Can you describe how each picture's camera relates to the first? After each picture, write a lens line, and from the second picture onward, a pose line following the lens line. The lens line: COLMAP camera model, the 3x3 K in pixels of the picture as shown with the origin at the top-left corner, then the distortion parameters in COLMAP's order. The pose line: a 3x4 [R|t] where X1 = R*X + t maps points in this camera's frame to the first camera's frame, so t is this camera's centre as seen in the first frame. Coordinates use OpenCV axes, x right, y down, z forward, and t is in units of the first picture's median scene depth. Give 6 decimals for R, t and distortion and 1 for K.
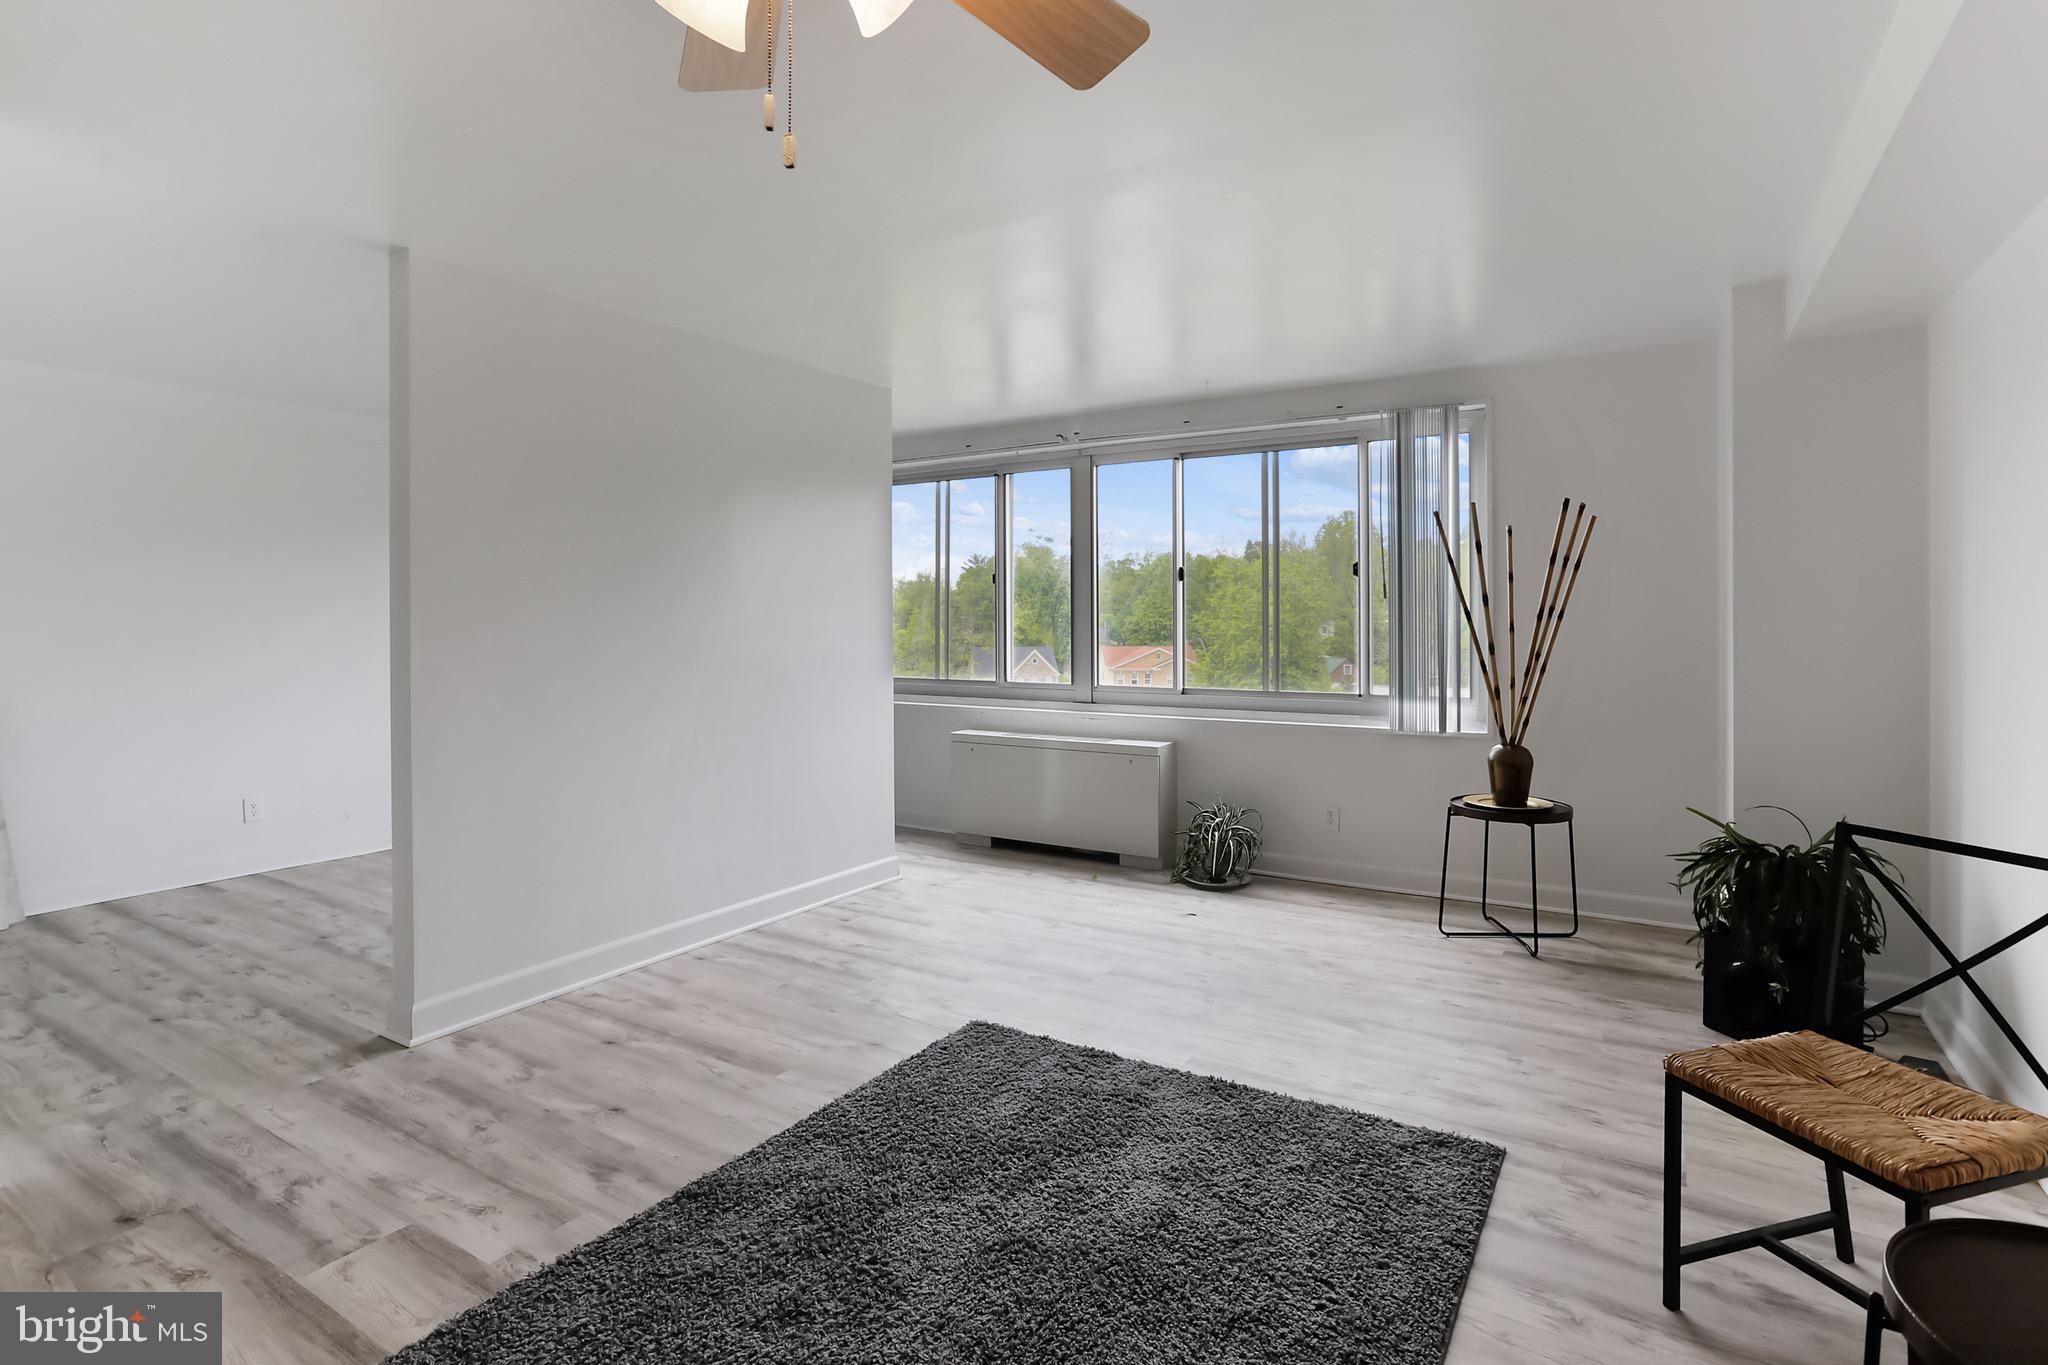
lens RADIAL K [[1007.9, 0, 1027.7], [0, 1007.9, 626.1], [0, 0, 1]] dist [-0.047665, 0.033649]
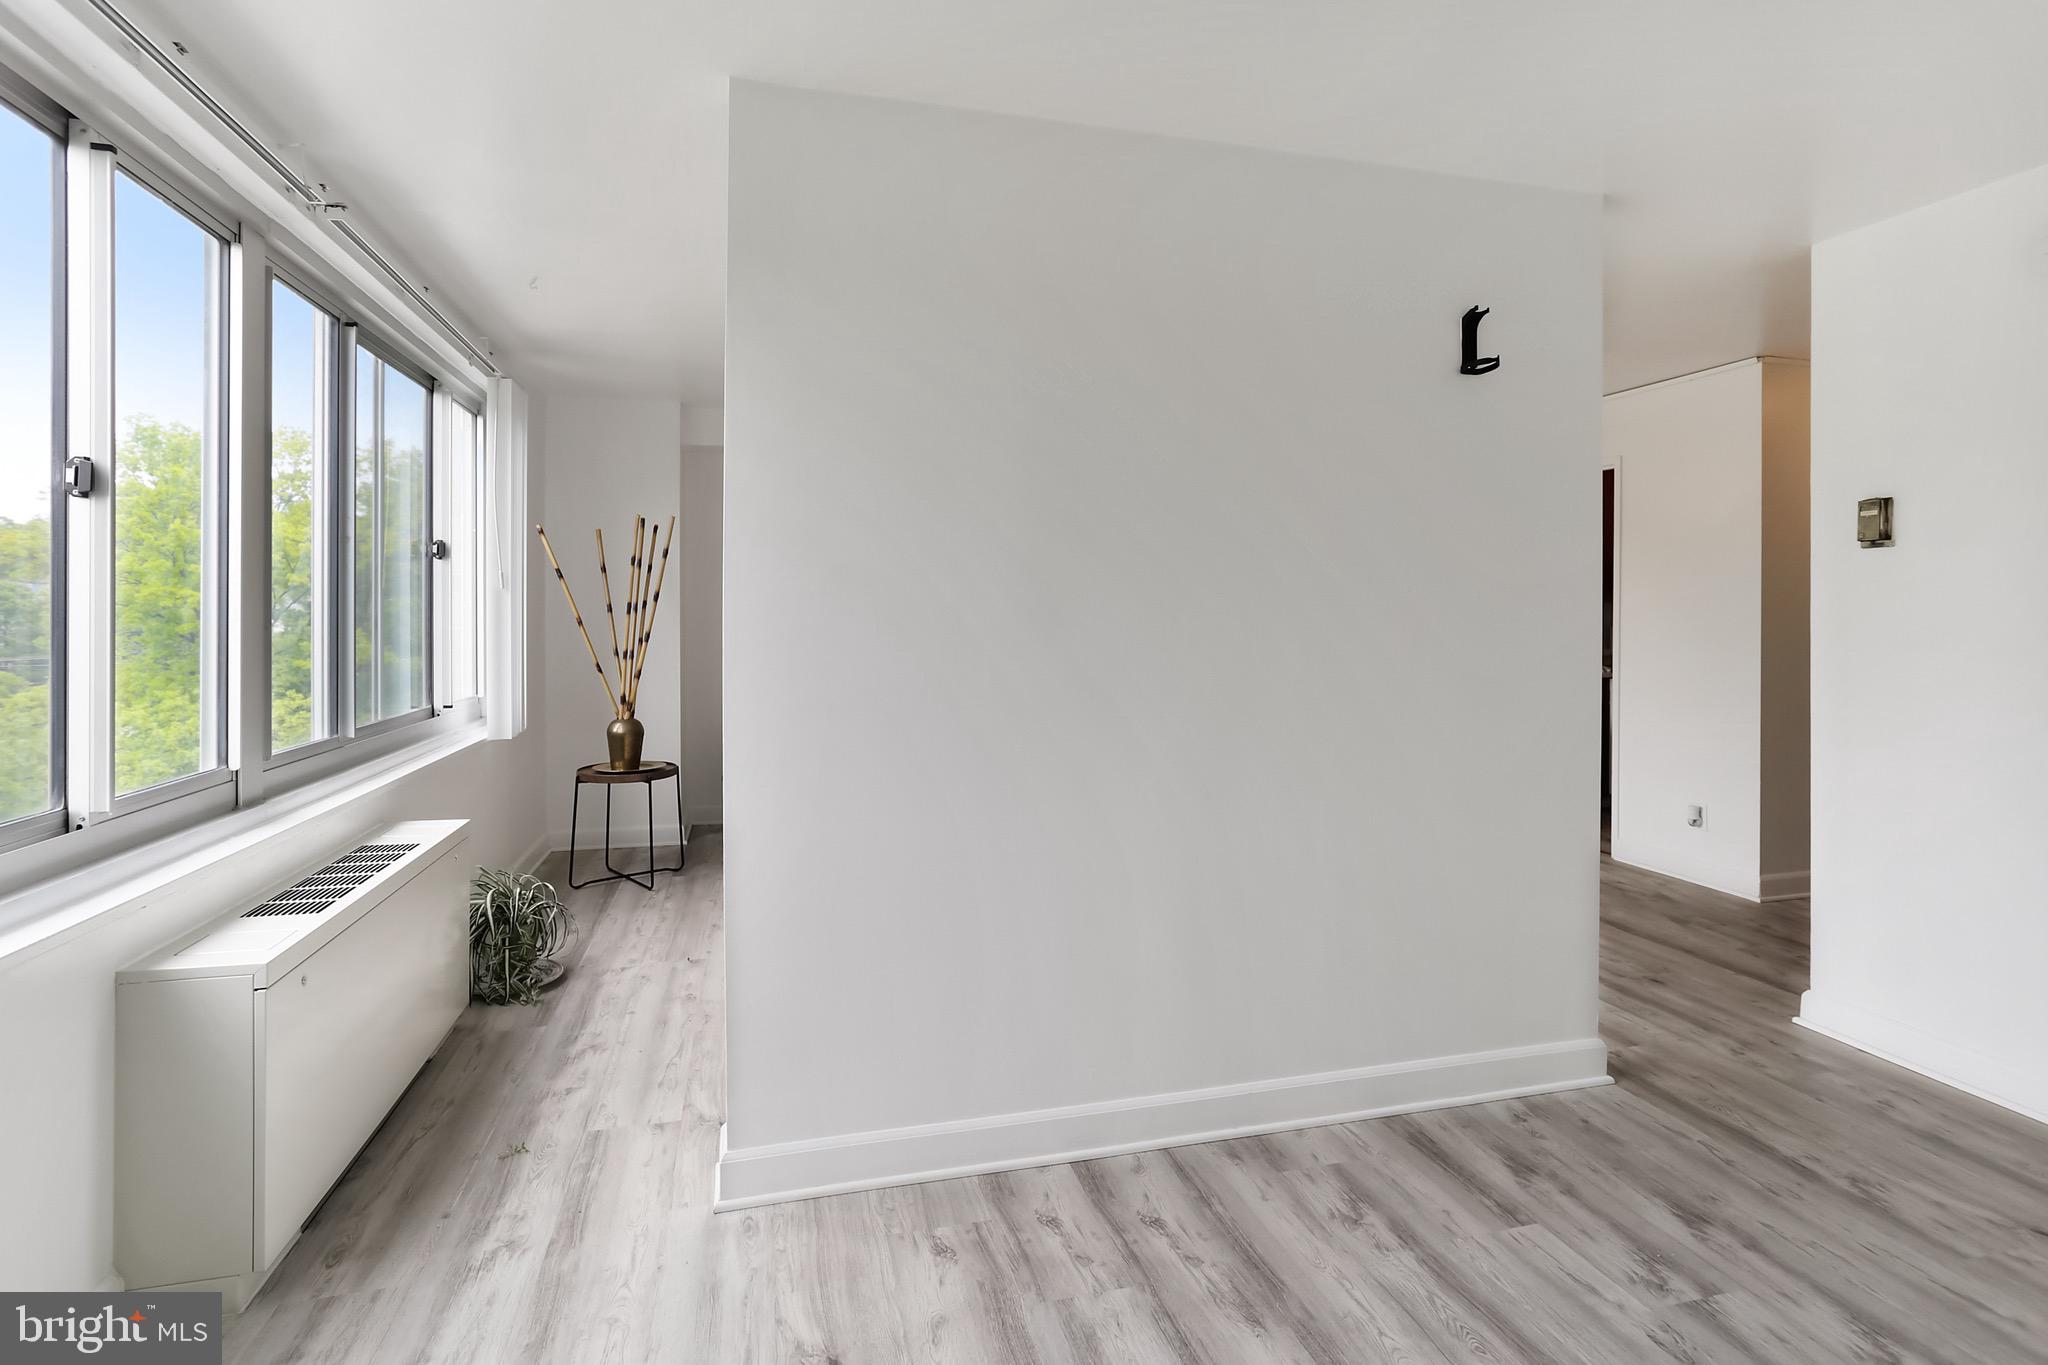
lens RADIAL K [[1034.8, 0, 1023.7], [0, 1034.8, 616.2], [0, 0, 1]] dist [0.000643, 0.000170]
pose [[-0.736787, -0.006390, 0.676094, -0.907668], [-0.007669, 0.999970, 0.001094, 0.007723], [-0.676081, -0.004379, -0.736814, 2.076493]]
